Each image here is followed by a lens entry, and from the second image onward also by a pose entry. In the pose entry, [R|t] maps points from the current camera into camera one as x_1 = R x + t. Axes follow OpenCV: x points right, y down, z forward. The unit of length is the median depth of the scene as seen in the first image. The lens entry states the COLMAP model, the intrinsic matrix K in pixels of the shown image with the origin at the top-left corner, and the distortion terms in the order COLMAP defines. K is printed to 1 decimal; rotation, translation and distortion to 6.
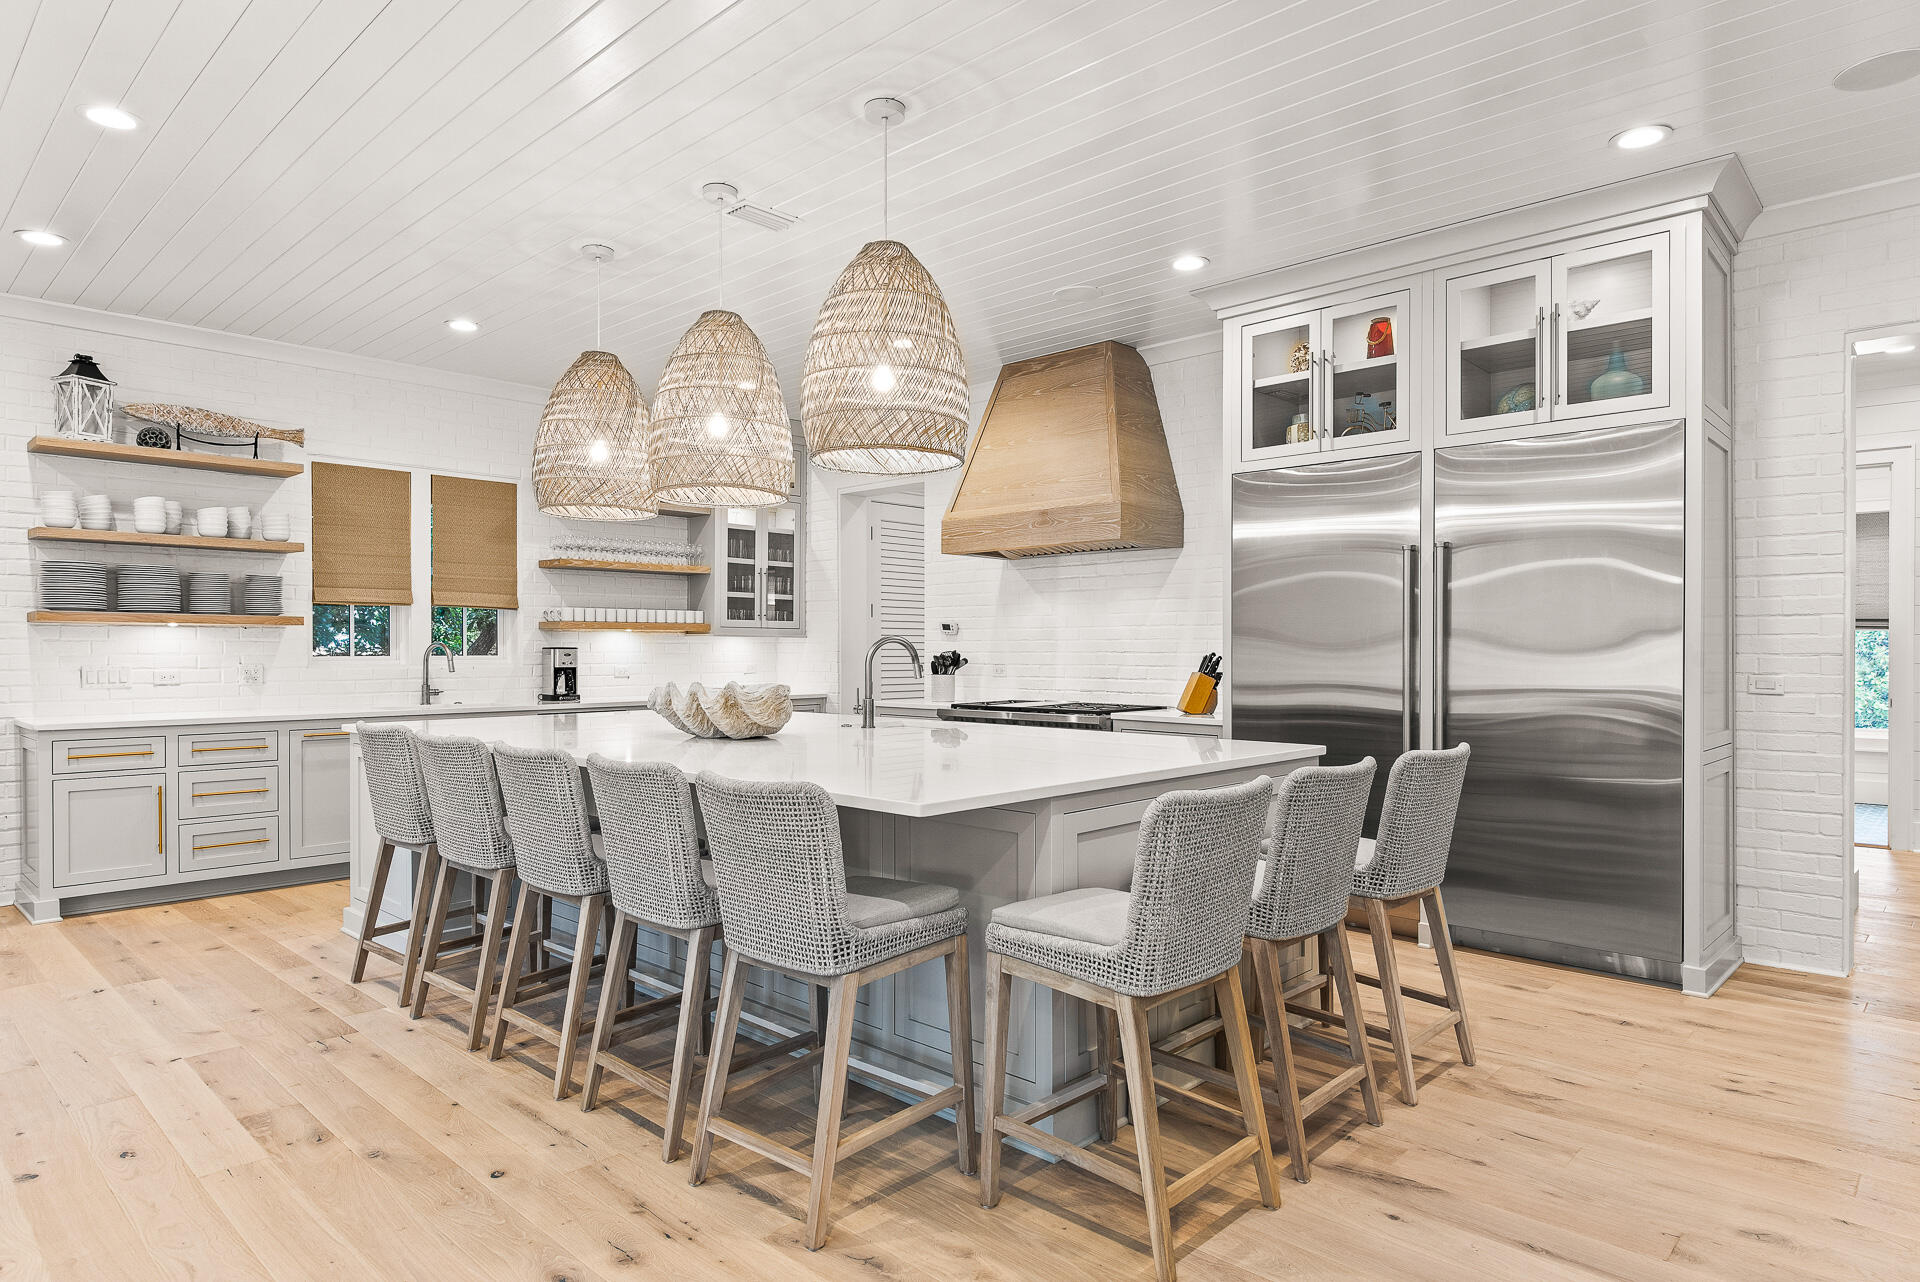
lens RADIAL K [[1089.6, 0, 962.6], [0, 1089.6, 655.1], [0, 0, 1]] dist [0.003428, 0.000582]
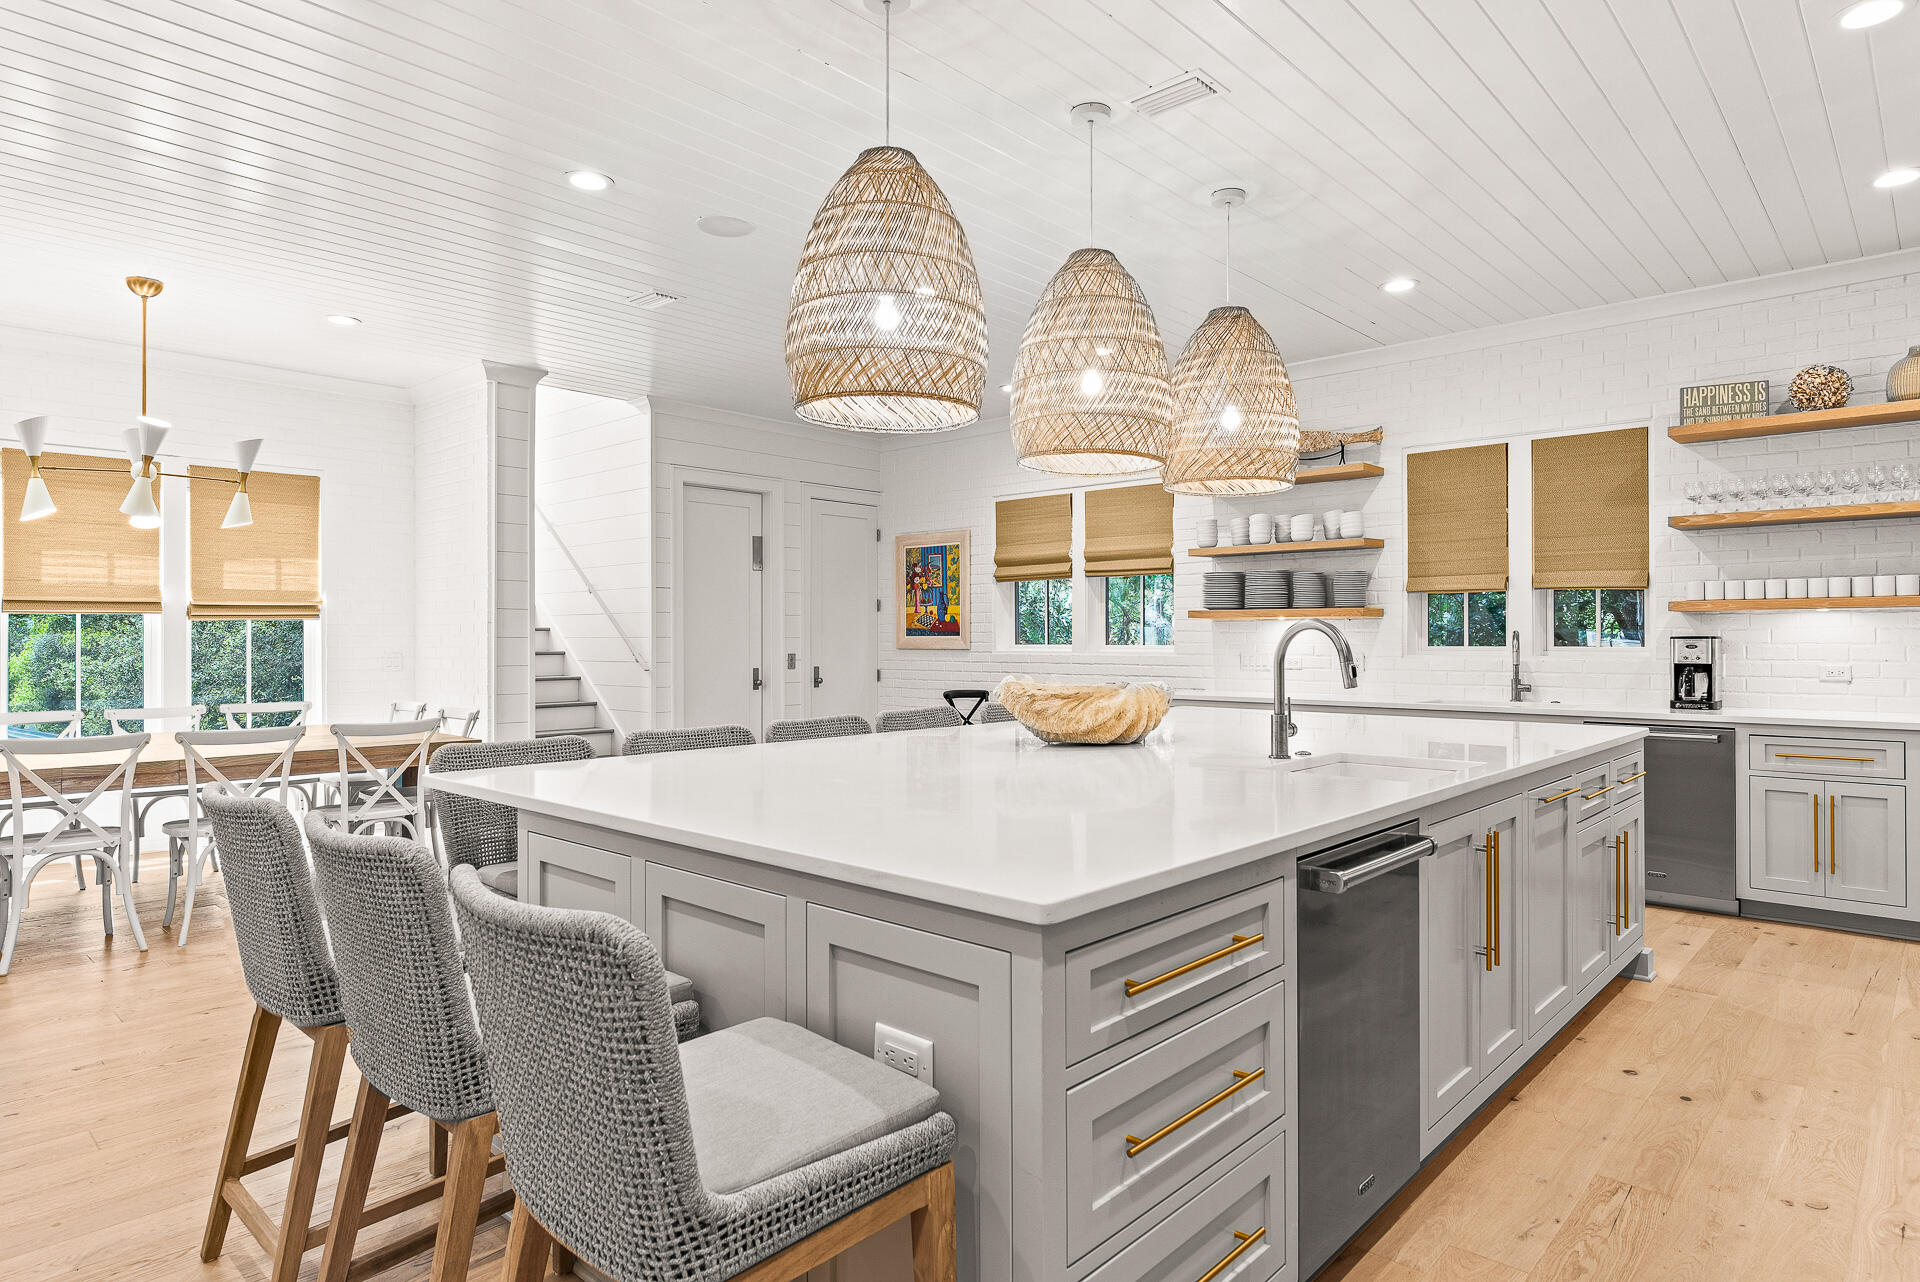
lens RADIAL K [[1089.6, 0, 965.1], [0, 1089.6, 638.4], [0, 0, 1]] dist [0.003428, 0.000582]
pose [[0.008804, -0.000667, -0.999961, 0.366841], [-0.005535, 0.999984, -0.000715, -0.002554], [0.999946, 0.005541, 0.008800, 0.510011]]
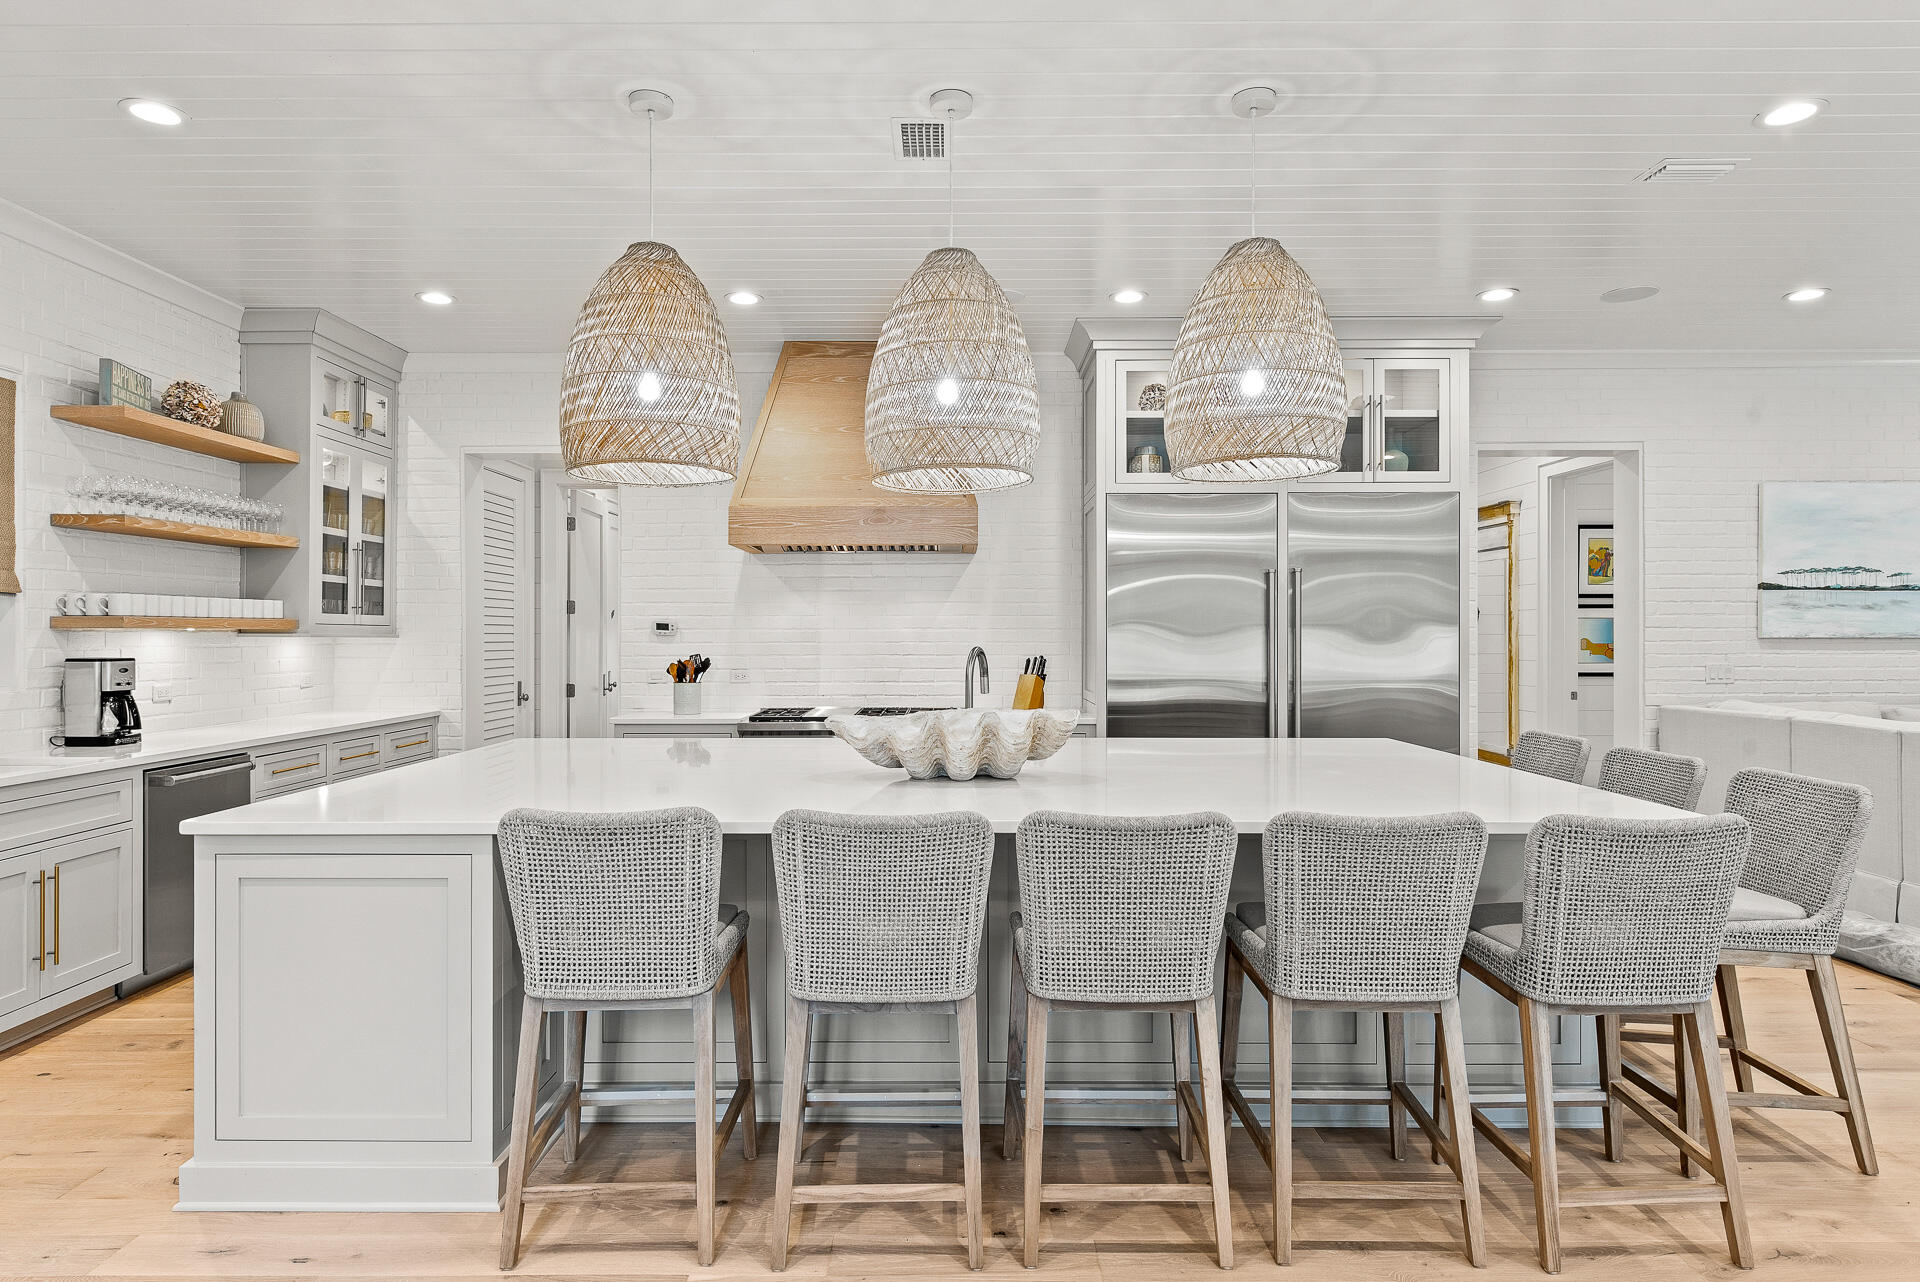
lens RADIAL K [[1059.6, 0, 957.9], [0, 1059.6, 628.9], [0, 0, 1]] dist [0.004556, -0.001498]
pose [[0.731622, 0.003014, 0.681703, -0.429591], [0.004861, 0.999942, -0.009638, -0.015515], [-0.681693, 0.010365, 0.731565, 0.242766]]
